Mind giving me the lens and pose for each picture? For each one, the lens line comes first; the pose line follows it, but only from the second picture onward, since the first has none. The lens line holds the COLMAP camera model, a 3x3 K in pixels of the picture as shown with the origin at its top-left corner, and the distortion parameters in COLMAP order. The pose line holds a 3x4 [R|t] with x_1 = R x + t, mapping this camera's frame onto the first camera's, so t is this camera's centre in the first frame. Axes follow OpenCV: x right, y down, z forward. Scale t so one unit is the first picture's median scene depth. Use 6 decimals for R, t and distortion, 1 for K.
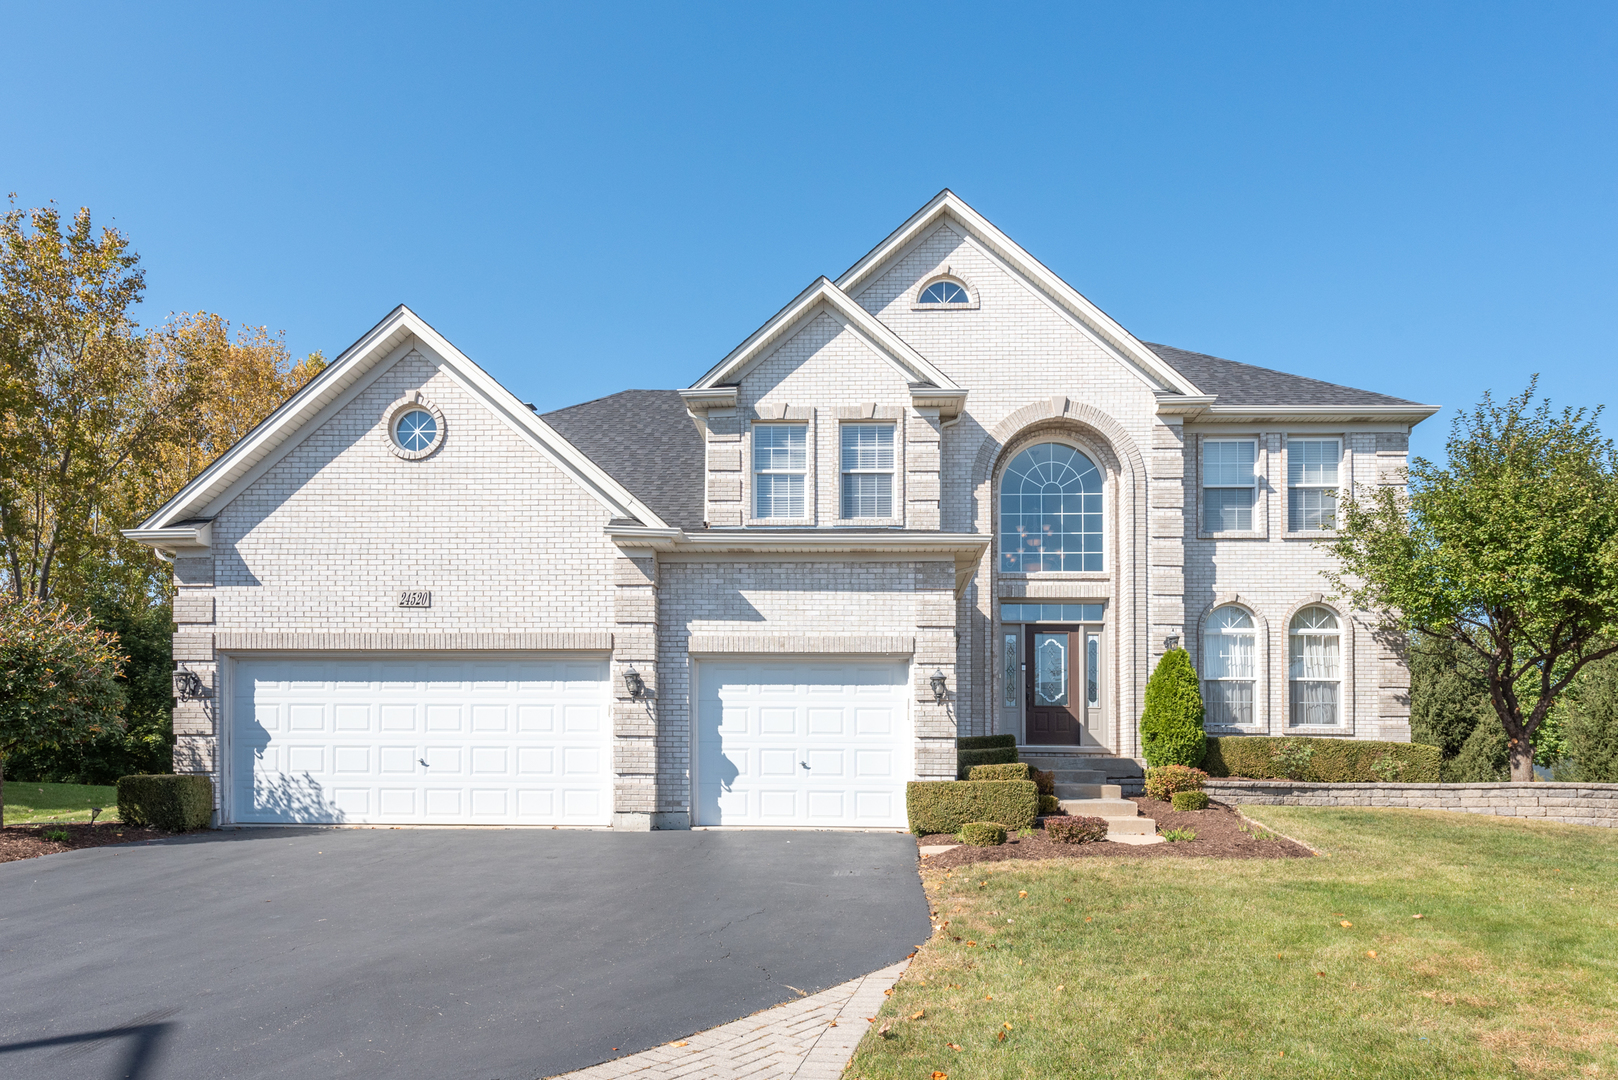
lens RADIAL K [[1033.7, 0, 594.3], [0, 1033.7, 581.8], [0, 0, 1]] dist [0.010285, -0.004885]
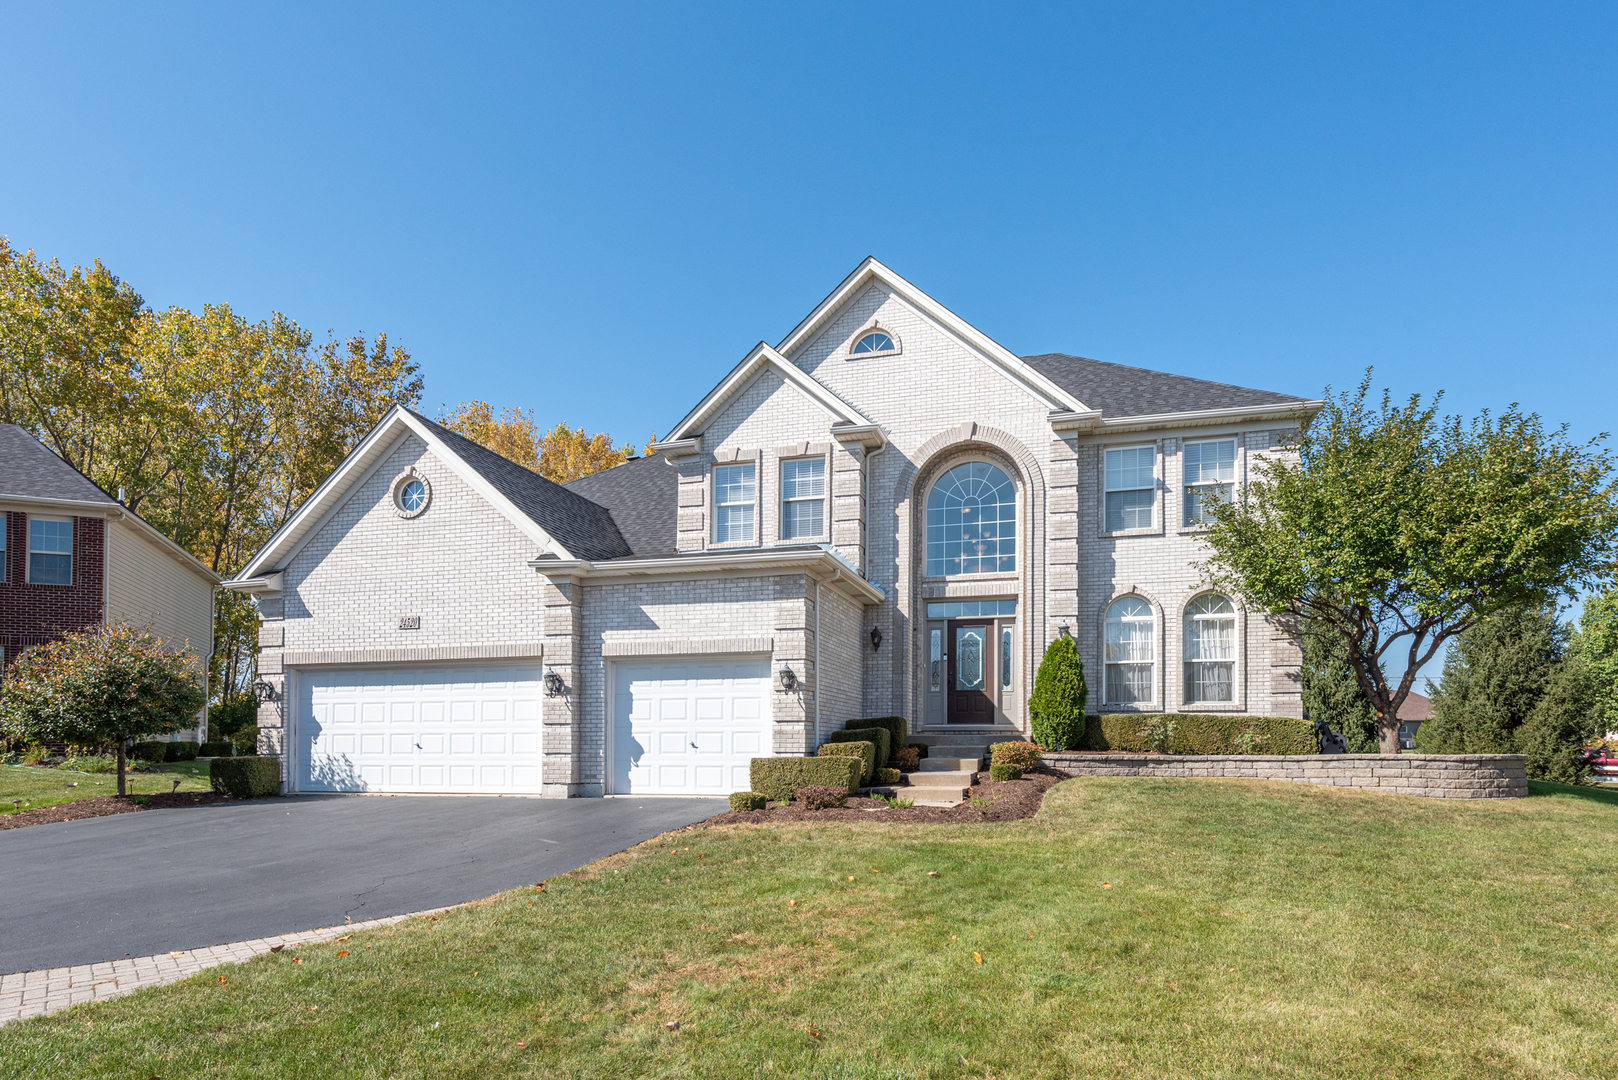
lens RADIAL K [[836.3, 0, 614.4], [0, 836.3, 583.1], [0, 0, 1]] dist [0.002517, 0.001171]
pose [[0.975949, -0.051425, -0.211848, 0.275249], [0.048509, 0.998643, -0.018941, -0.000948], [0.212535, 0.008209, 0.977119, 0.003446]]
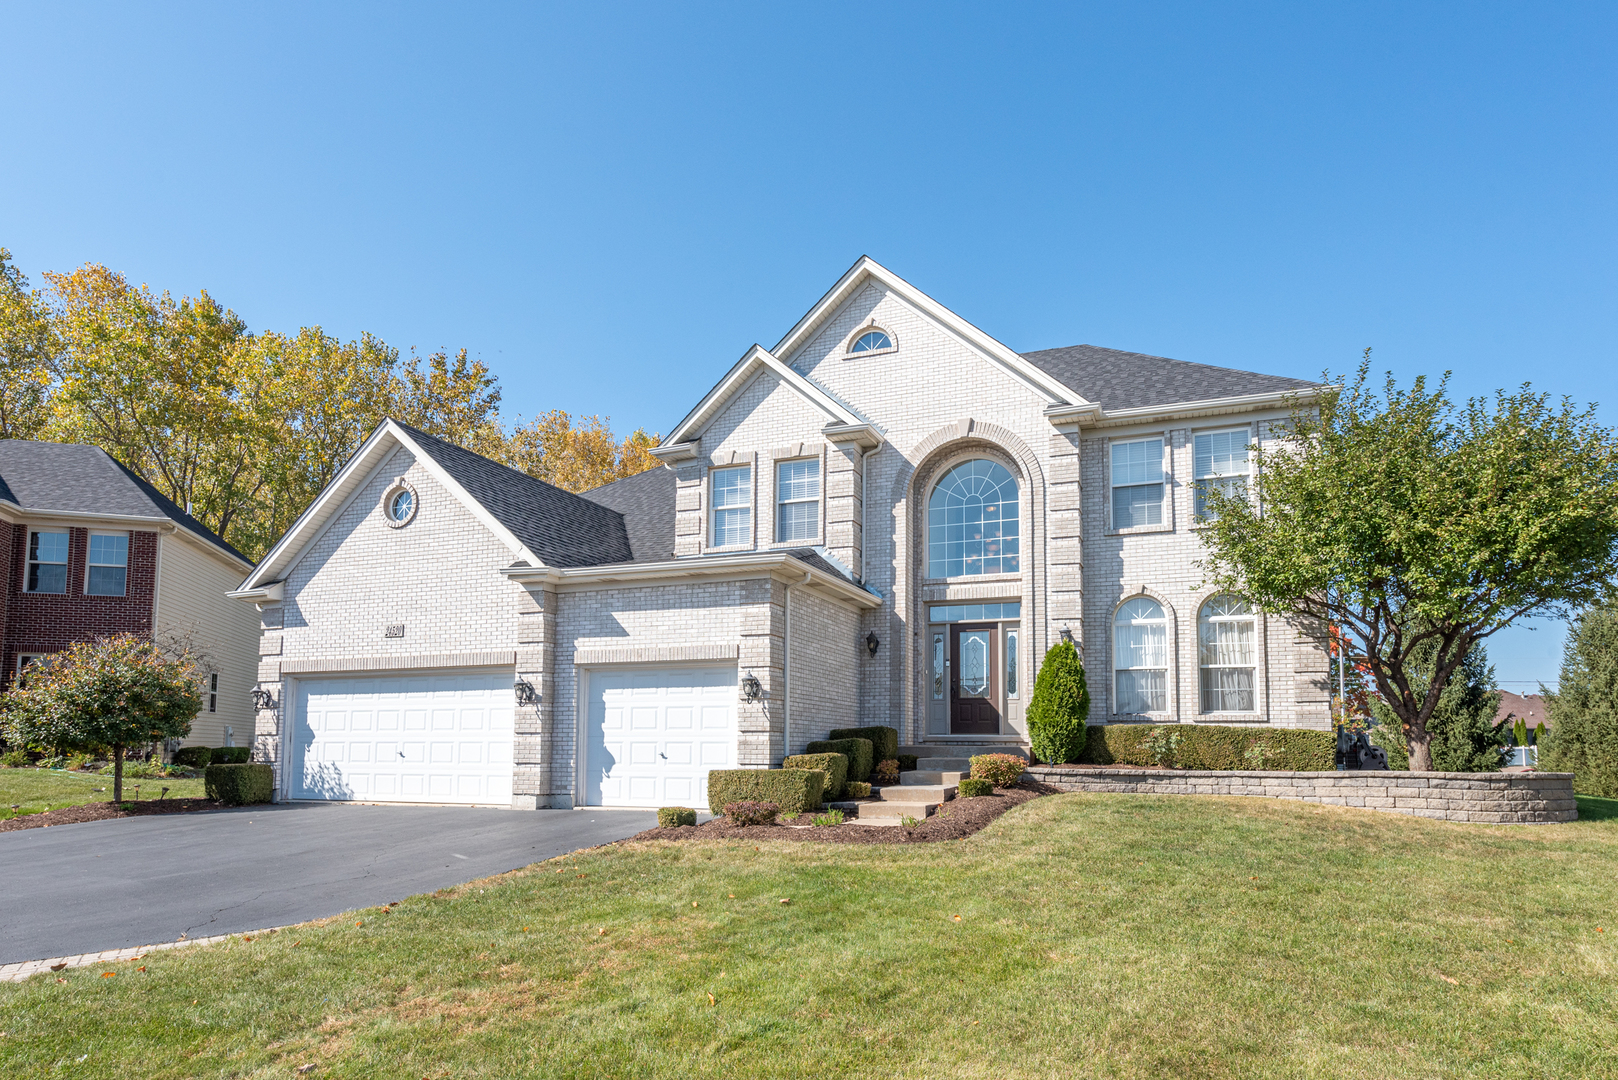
lens RADIAL K [[833.9, 0, 624.4], [0, 833.9, 540.8], [0, 0, 1]] dist [0.003373, -0.000108]
pose [[0.953371, -0.078676, -0.291365, 0.382624], [0.058005, 0.995191, -0.078929, 0.002507], [0.296173, 0.058348, 0.953350, 0.040740]]
